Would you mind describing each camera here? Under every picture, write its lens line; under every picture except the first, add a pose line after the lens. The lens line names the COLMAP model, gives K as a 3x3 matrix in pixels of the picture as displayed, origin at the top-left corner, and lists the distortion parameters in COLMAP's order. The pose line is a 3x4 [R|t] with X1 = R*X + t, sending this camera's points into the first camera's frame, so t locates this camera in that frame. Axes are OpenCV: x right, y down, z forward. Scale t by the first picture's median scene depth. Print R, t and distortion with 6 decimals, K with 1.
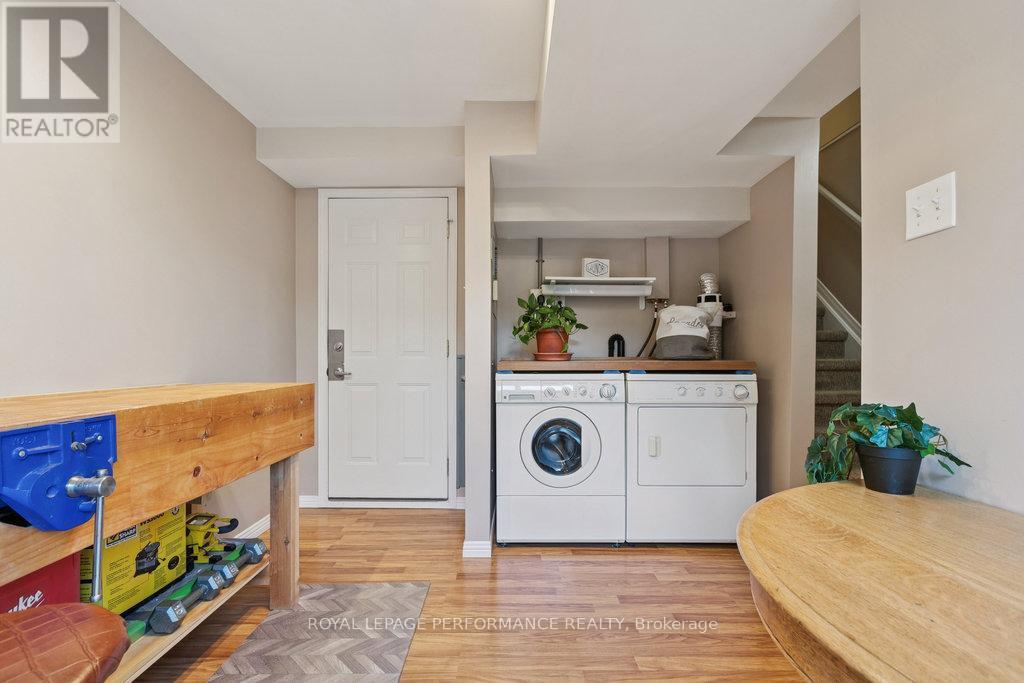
lens RADIAL K [[462.0, 0, 510.8], [0, 462.0, 361.1], [0, 0, 1]] dist [-0.002916, -0.000582]
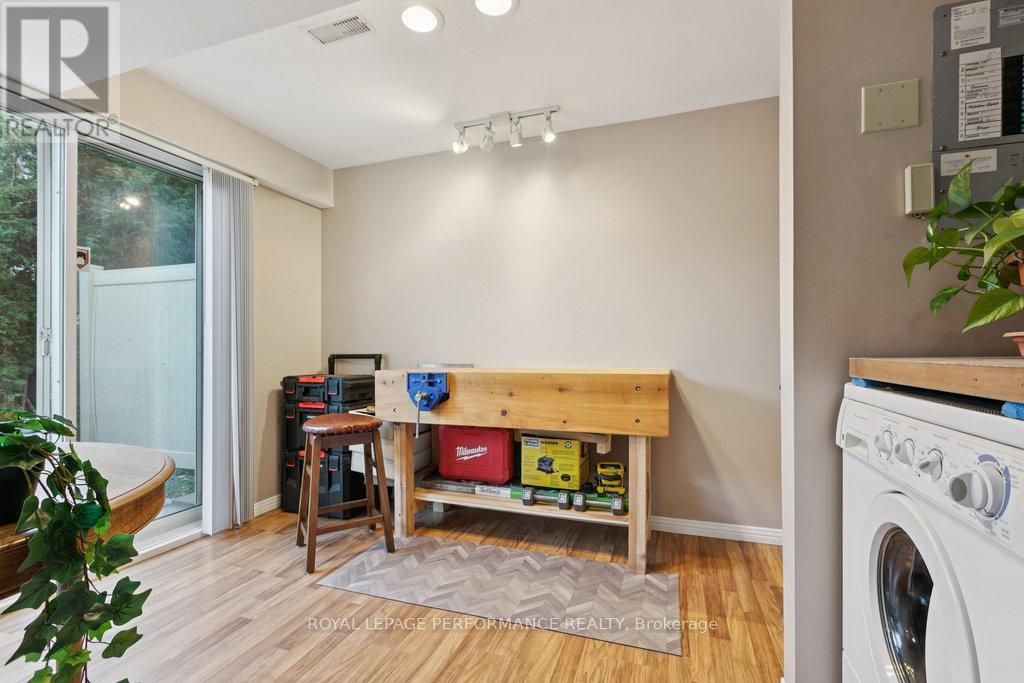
lens RADIAL K [[462.0, 0, 514.4], [0, 462.0, 347.2], [0, 0, 1]] dist [-0.002916, -0.000582]
pose [[-0.336599, -0.002408, -0.941645, 0.514676], [-0.003589, 0.999993, -0.001274, -0.006944], [0.941641, 0.002950, -0.336605, 0.846539]]
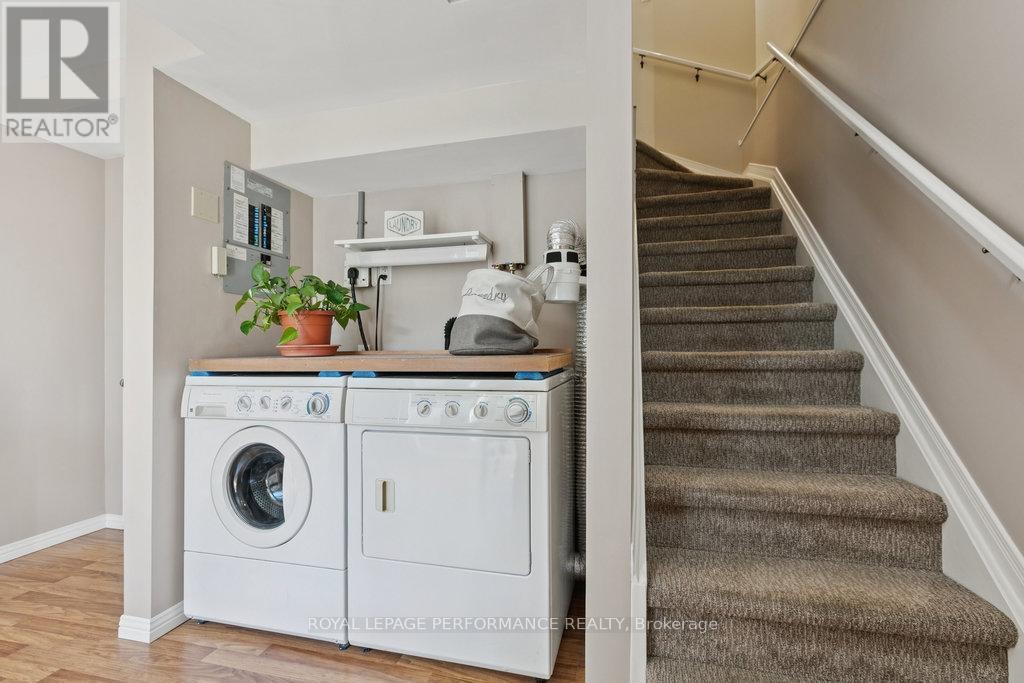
lens RADIAL K [[462.0, 0, 512.2], [0, 462.0, 342.8], [0, 0, 1]] dist [-0.002916, -0.000582]
pose [[0.969697, -0.011212, -0.244053, 0.626613], [0.005961, 0.999735, -0.022243, -0.004587], [0.244238, 0.020114, 0.969507, 0.439544]]
